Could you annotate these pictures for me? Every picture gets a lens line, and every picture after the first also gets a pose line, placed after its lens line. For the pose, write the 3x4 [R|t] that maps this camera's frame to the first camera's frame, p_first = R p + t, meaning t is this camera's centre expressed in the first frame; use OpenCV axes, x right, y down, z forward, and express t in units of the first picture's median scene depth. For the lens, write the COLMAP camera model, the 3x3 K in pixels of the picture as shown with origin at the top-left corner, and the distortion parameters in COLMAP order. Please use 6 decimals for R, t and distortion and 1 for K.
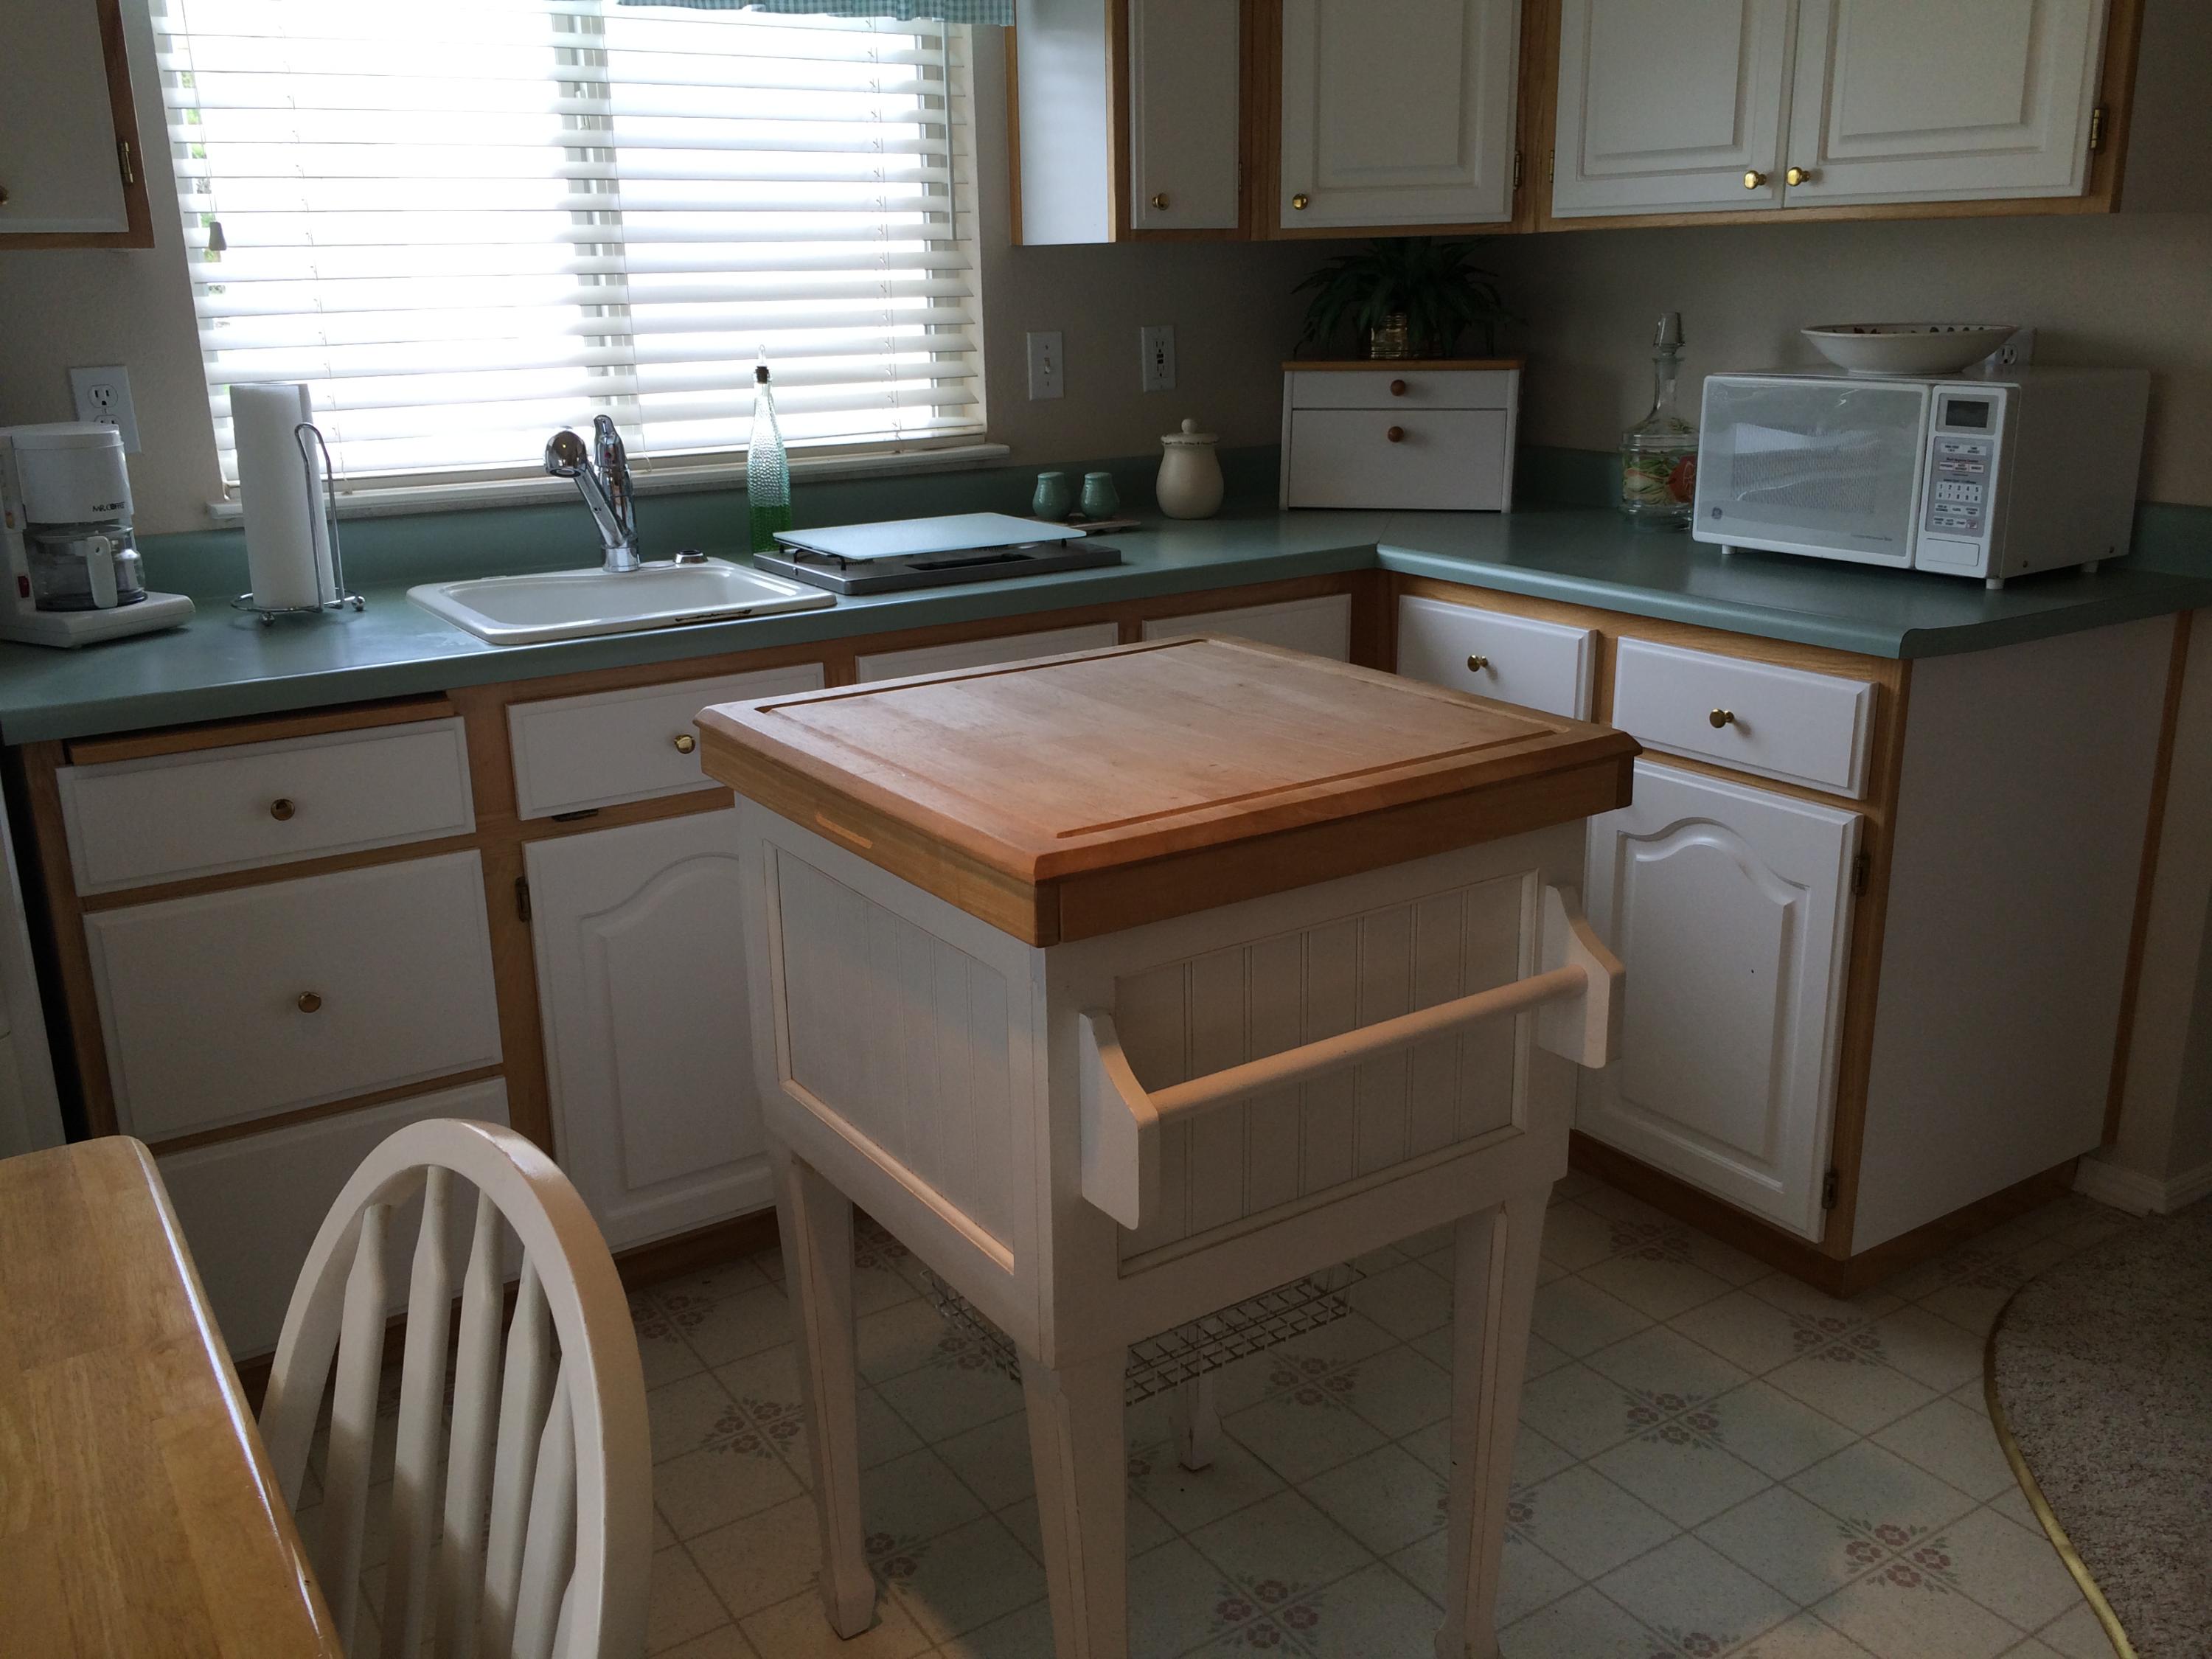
lens RADIAL K [[1905.9, 0, 1103.0], [0, 1905.9, 823.3], [0, 0, 1]] dist [0.072834, -0.098180]
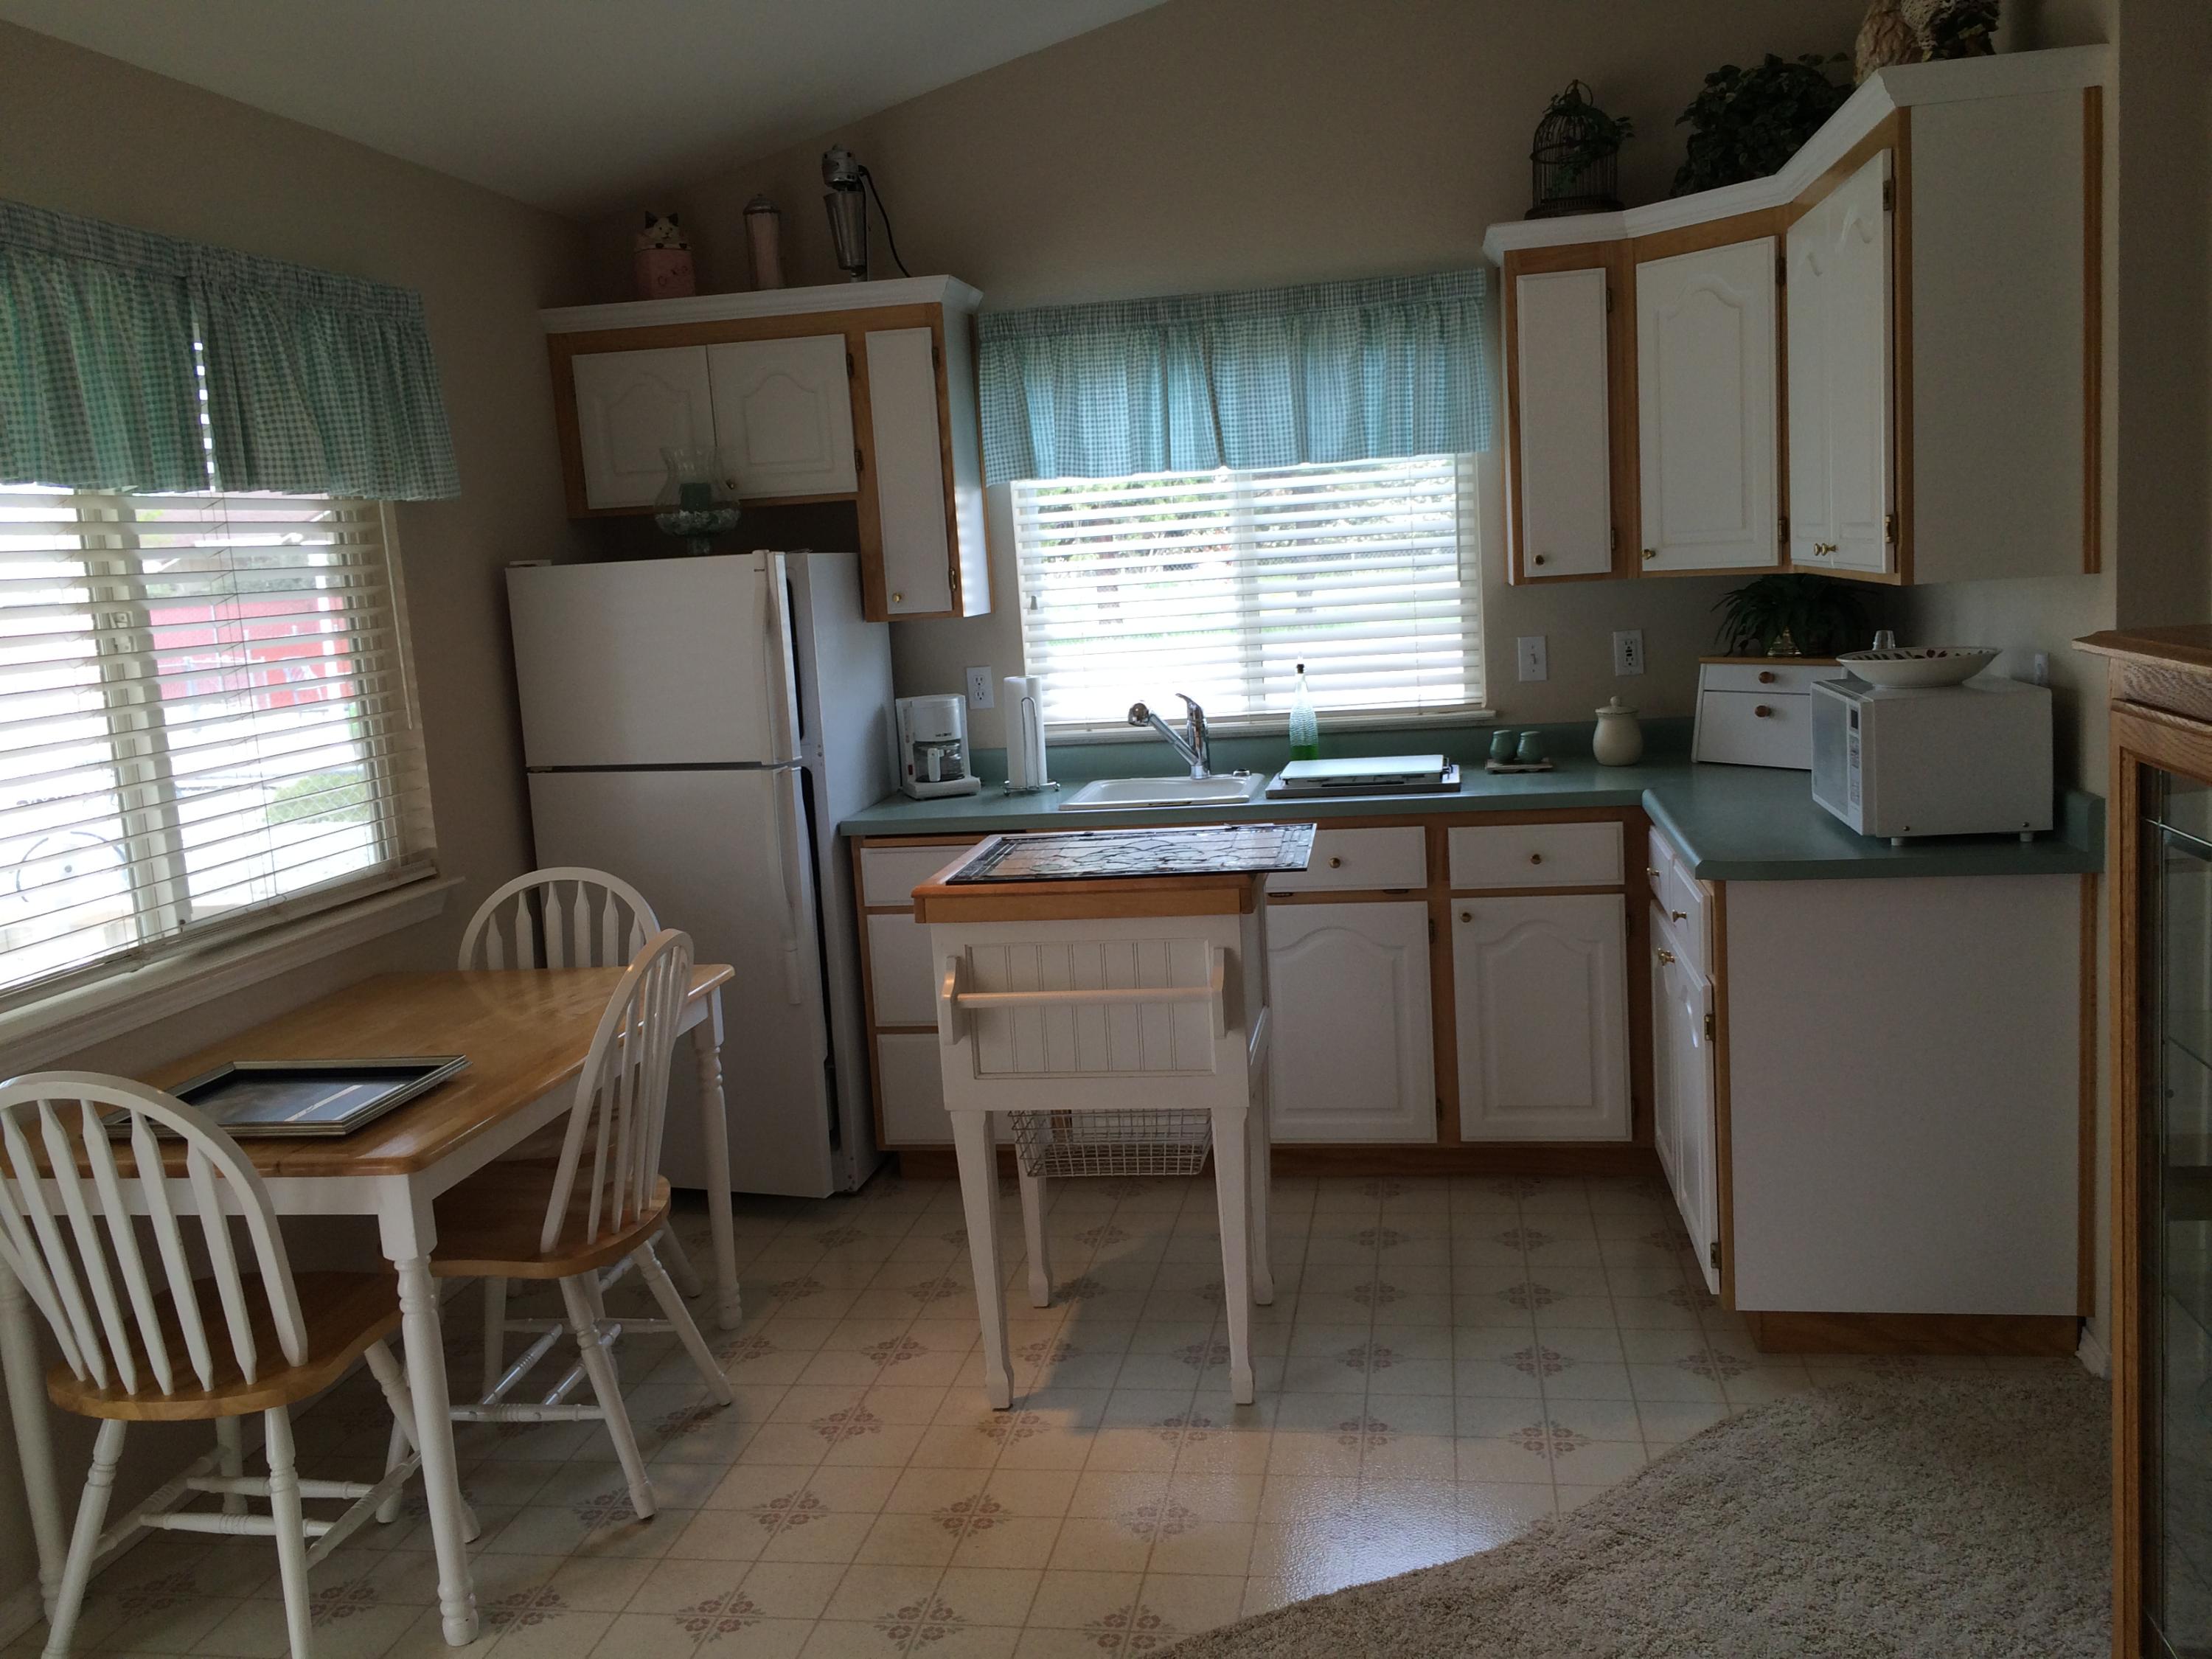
lens RADIAL K [[1905.9, 0, 1108.1], [0, 1905.9, 830.0], [0, 0, 1]] dist [0.072834, -0.098180]
pose [[0.728517, 0.071643, -0.681271, 0.829960], [-0.144920, 0.988125, -0.051057, 0.015963], [0.669523, 0.135925, 0.730249, -0.312066]]
